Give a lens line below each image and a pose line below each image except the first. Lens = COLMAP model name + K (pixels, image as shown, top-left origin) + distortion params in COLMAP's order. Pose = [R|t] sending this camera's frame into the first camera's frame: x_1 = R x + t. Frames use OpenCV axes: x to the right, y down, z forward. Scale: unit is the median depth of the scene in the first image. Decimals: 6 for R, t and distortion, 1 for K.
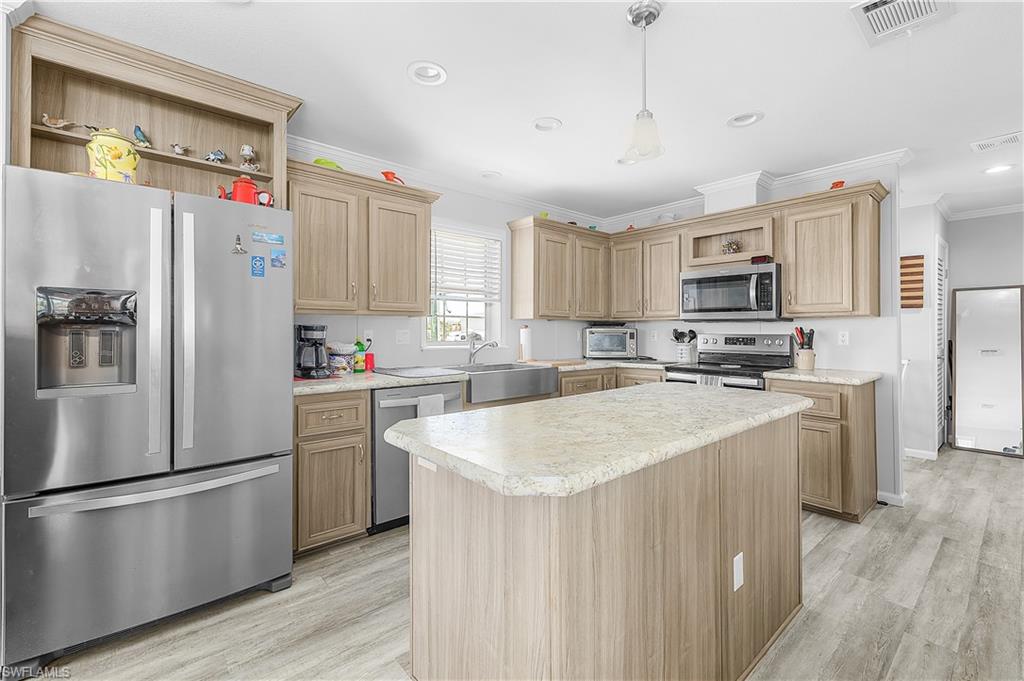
lens RADIAL K [[442.1, 0, 514.2], [0, 442.1, 291.6], [0, 0, 1]] dist [-0.000730, -0.000113]
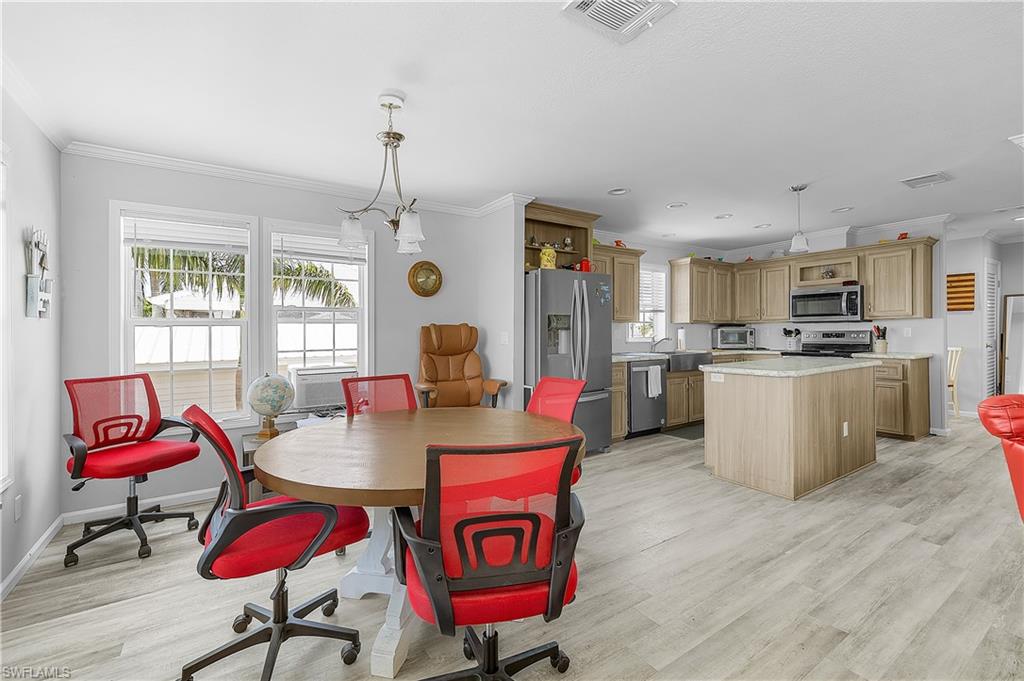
lens RADIAL K [[438.5, 0, 510.3], [0, 438.5, 308.7], [0, 0, 1]] dist [-0.001448, -0.000091]
pose [[0.991249, -0.020260, -0.130438, -0.428516], [0.024335, 0.999262, 0.029724, -0.055609], [0.129739, -0.032638, 0.991011, -0.690155]]
